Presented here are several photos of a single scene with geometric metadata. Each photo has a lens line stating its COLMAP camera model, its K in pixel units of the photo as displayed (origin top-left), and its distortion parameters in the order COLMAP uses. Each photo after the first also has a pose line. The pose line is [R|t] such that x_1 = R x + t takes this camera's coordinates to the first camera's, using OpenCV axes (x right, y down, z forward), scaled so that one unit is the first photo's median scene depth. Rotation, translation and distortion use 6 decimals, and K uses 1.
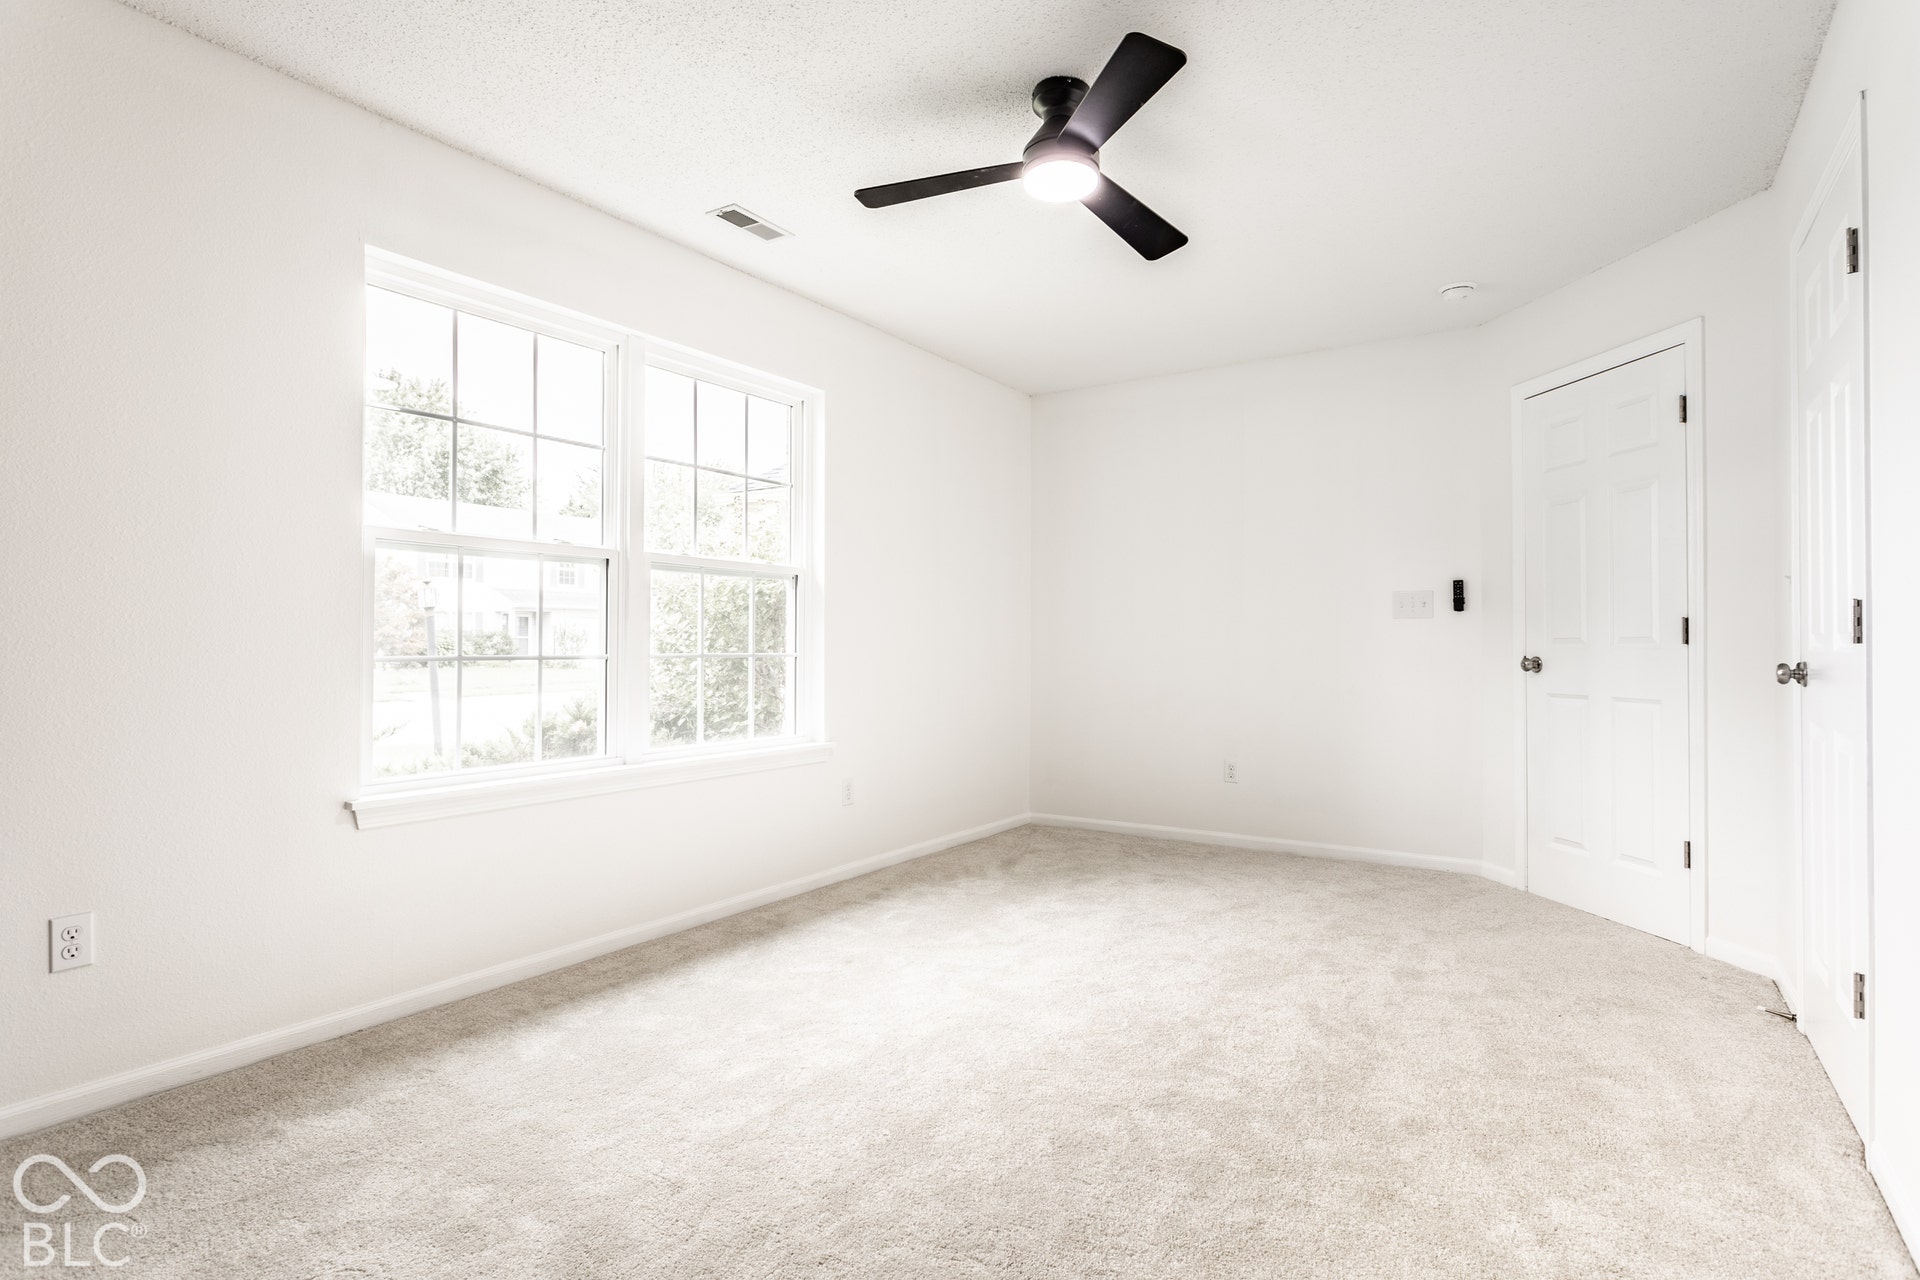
lens RADIAL K [[961.6, 0, 960.0], [0, 961.6, 640.0], [0, 0, 1]] dist [-0.012647, 0.007572]
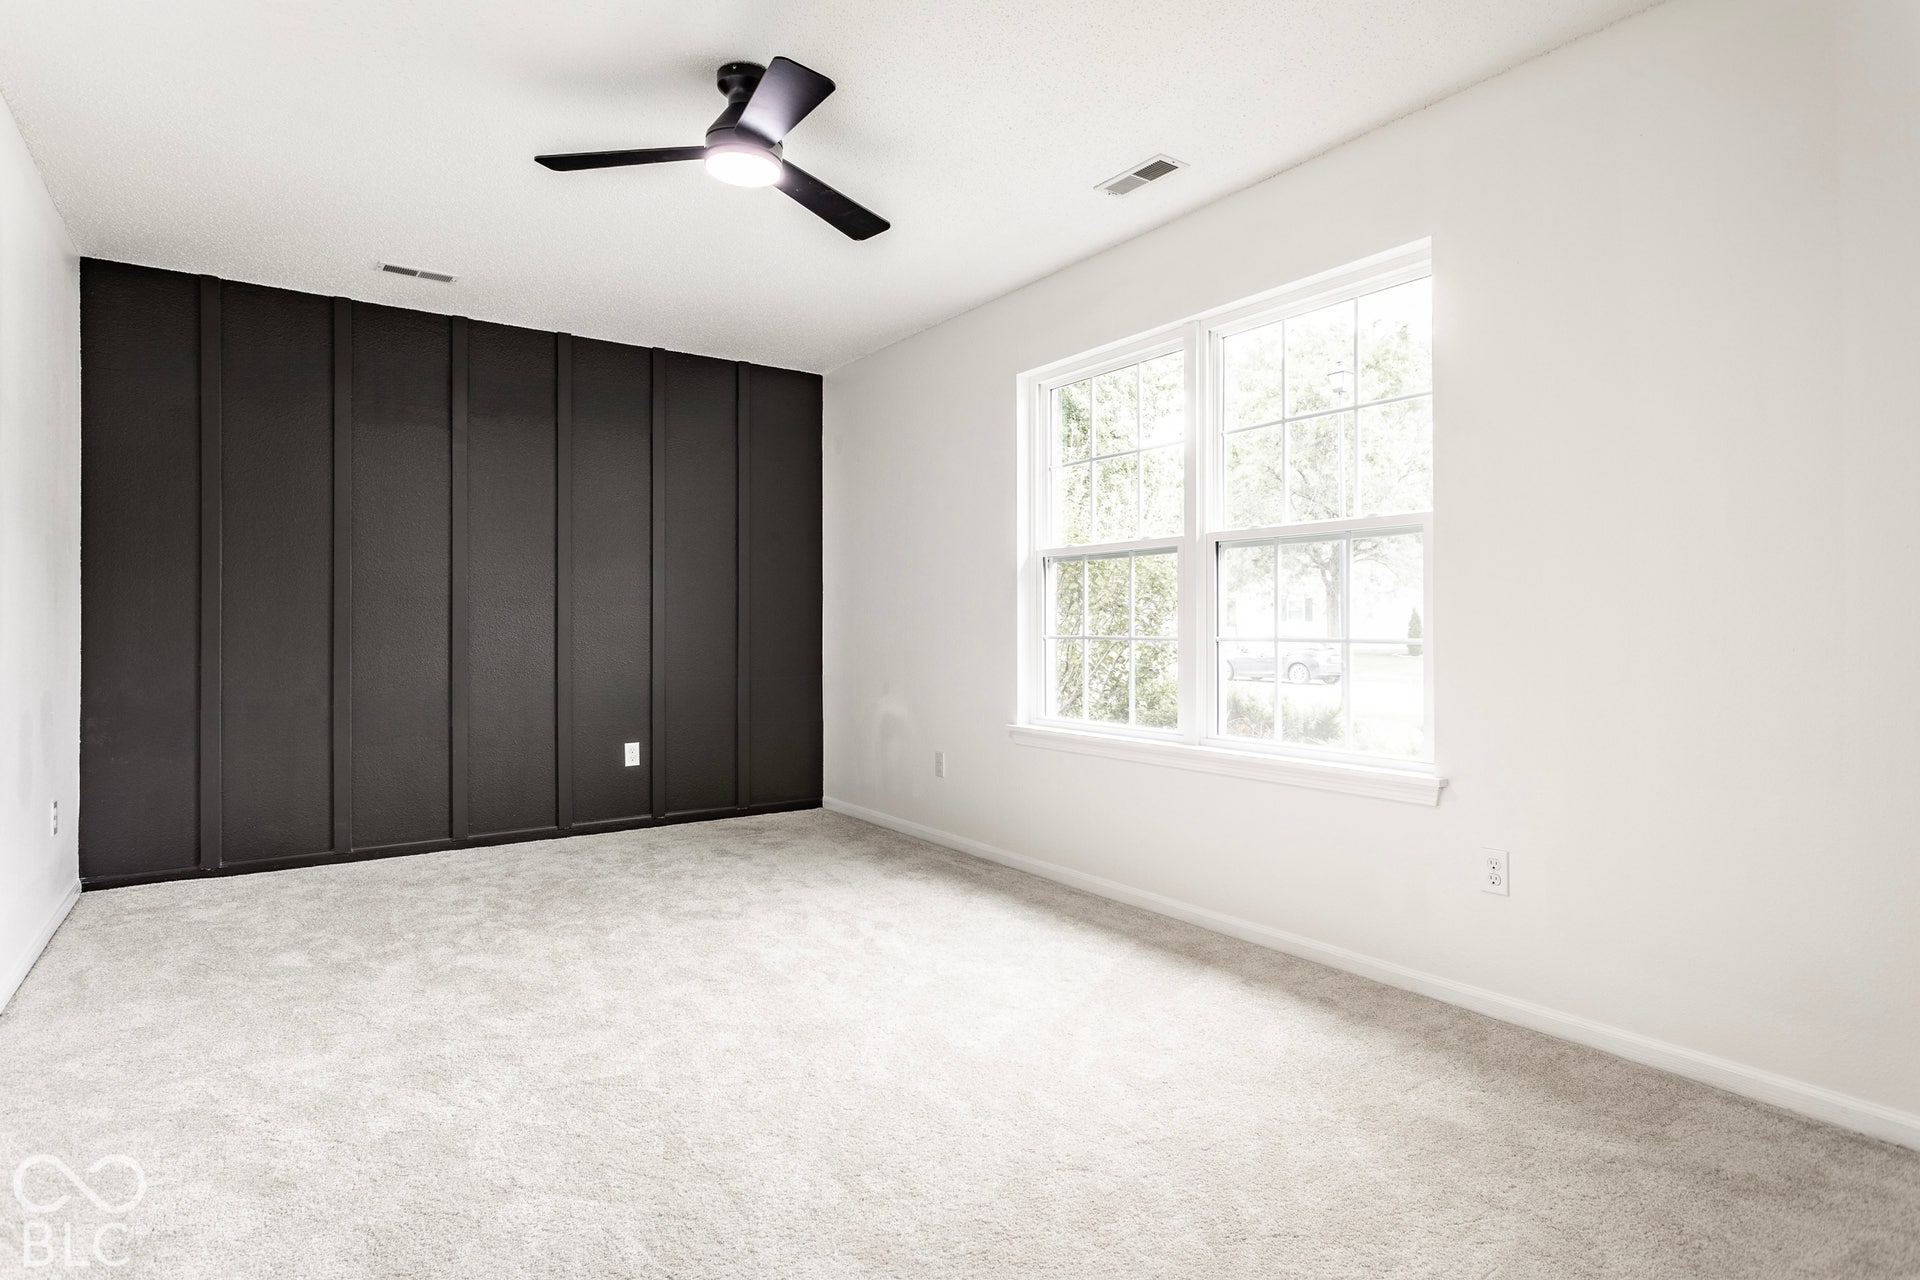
lens RADIAL K [[1018.6, 0, 947.9], [0, 1018.6, 645.5], [0, 0, 1]] dist [-0.003029, -0.000245]
pose [[-0.364939, 0.013817, -0.930929, 0.730201], [0.005390, 0.999904, 0.012728, 0.010148], [0.931016, -0.000372, -0.364978, 1.127227]]
